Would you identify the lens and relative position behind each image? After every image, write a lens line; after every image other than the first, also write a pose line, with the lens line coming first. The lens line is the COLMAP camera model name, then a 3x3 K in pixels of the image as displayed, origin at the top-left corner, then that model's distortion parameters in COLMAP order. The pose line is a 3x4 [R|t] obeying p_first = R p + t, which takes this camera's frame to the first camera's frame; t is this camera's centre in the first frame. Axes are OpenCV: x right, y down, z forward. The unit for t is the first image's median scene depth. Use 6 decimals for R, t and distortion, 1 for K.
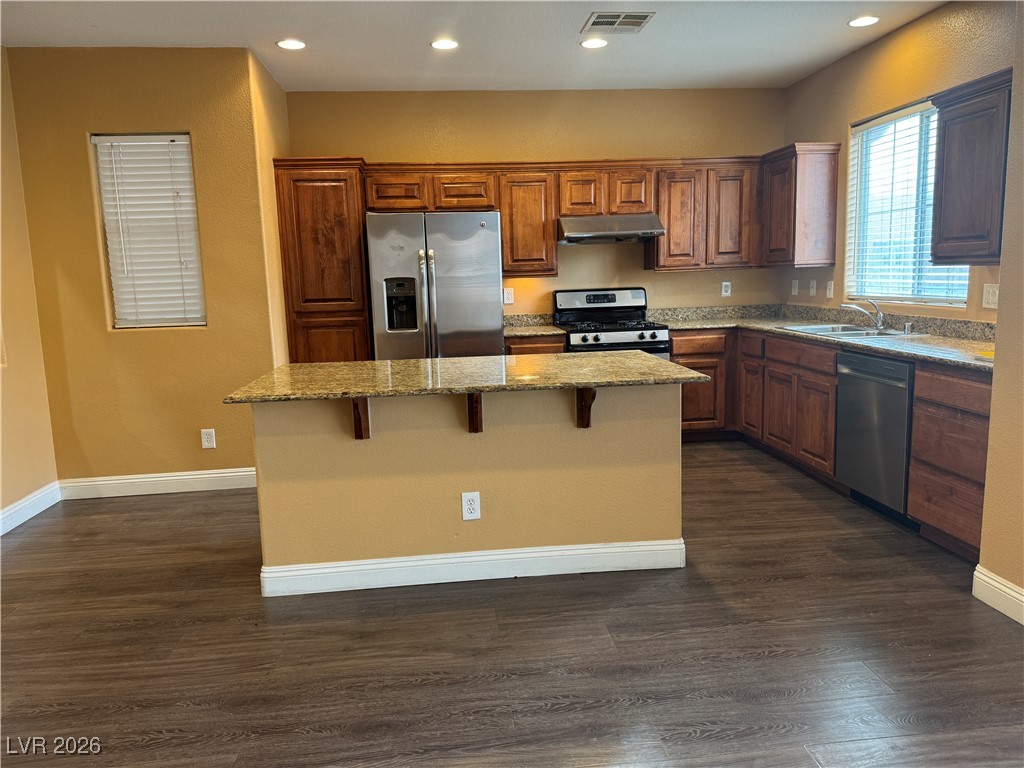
lens RADIAL K [[711.1, 0, 512.0], [0, 711.1, 384.0], [0, 0, 1]] dist [0.073642, -0.096169]
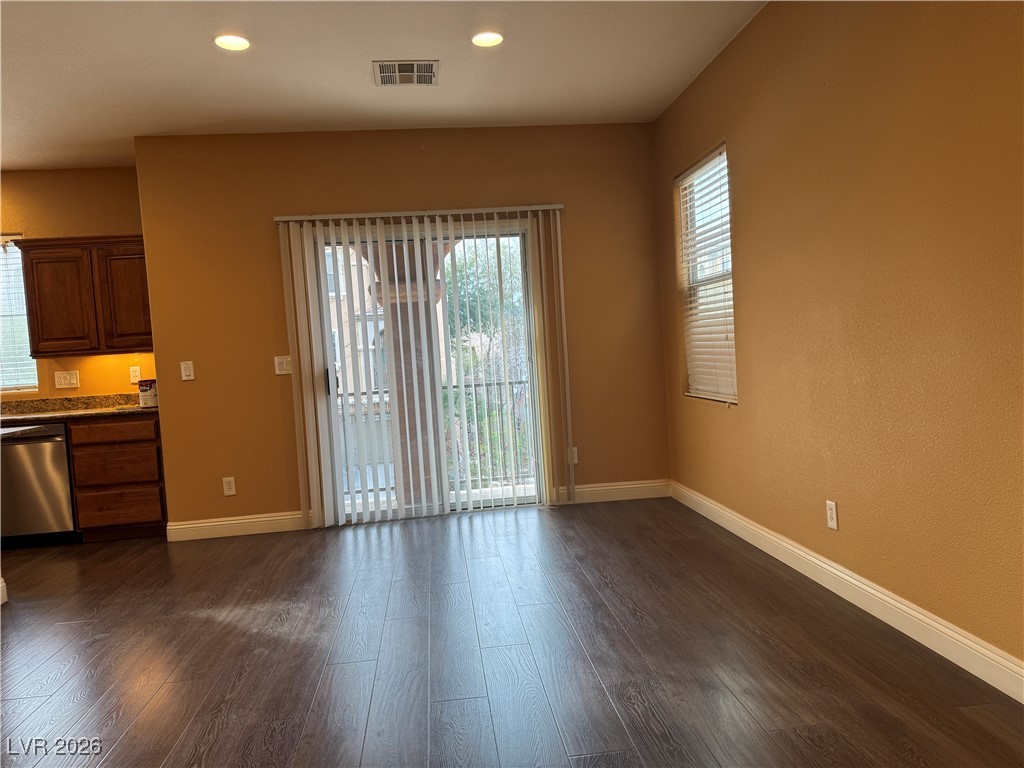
lens RADIAL K [[711.1, 0, 512.0], [0, 711.1, 384.0], [0, 0, 1]] dist [0.073642, -0.096169]
pose [[-0.016400, -0.014512, 0.999760, -0.618055], [0.218425, 0.975692, 0.017746, 0.045614], [-0.975716, 0.218664, -0.012832, 0.092669]]
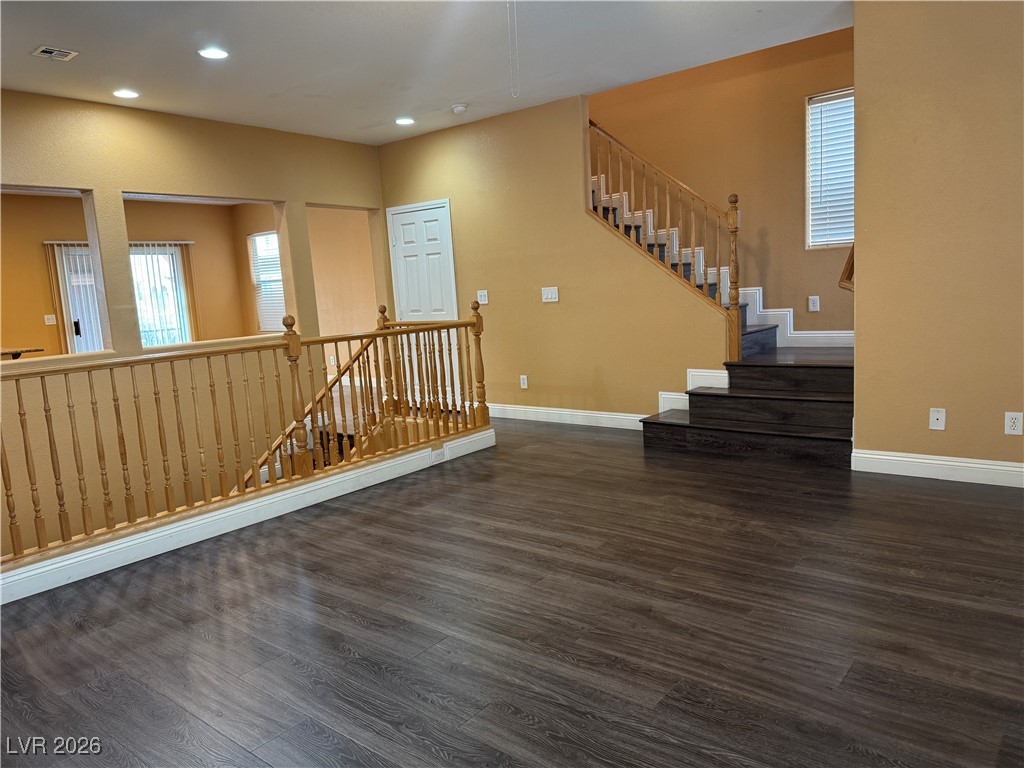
lens RADIAL K [[713.3, 0, 516.3], [0, 713.3, 372.0], [0, 0, 1]] dist [0.112491, -0.169613]
pose [[-0.702551, -0.007805, 0.711591, -1.845866], [0.192655, 0.960514, 0.200742, -0.046920], [-0.685059, 0.278123, -0.673306, 0.871680]]
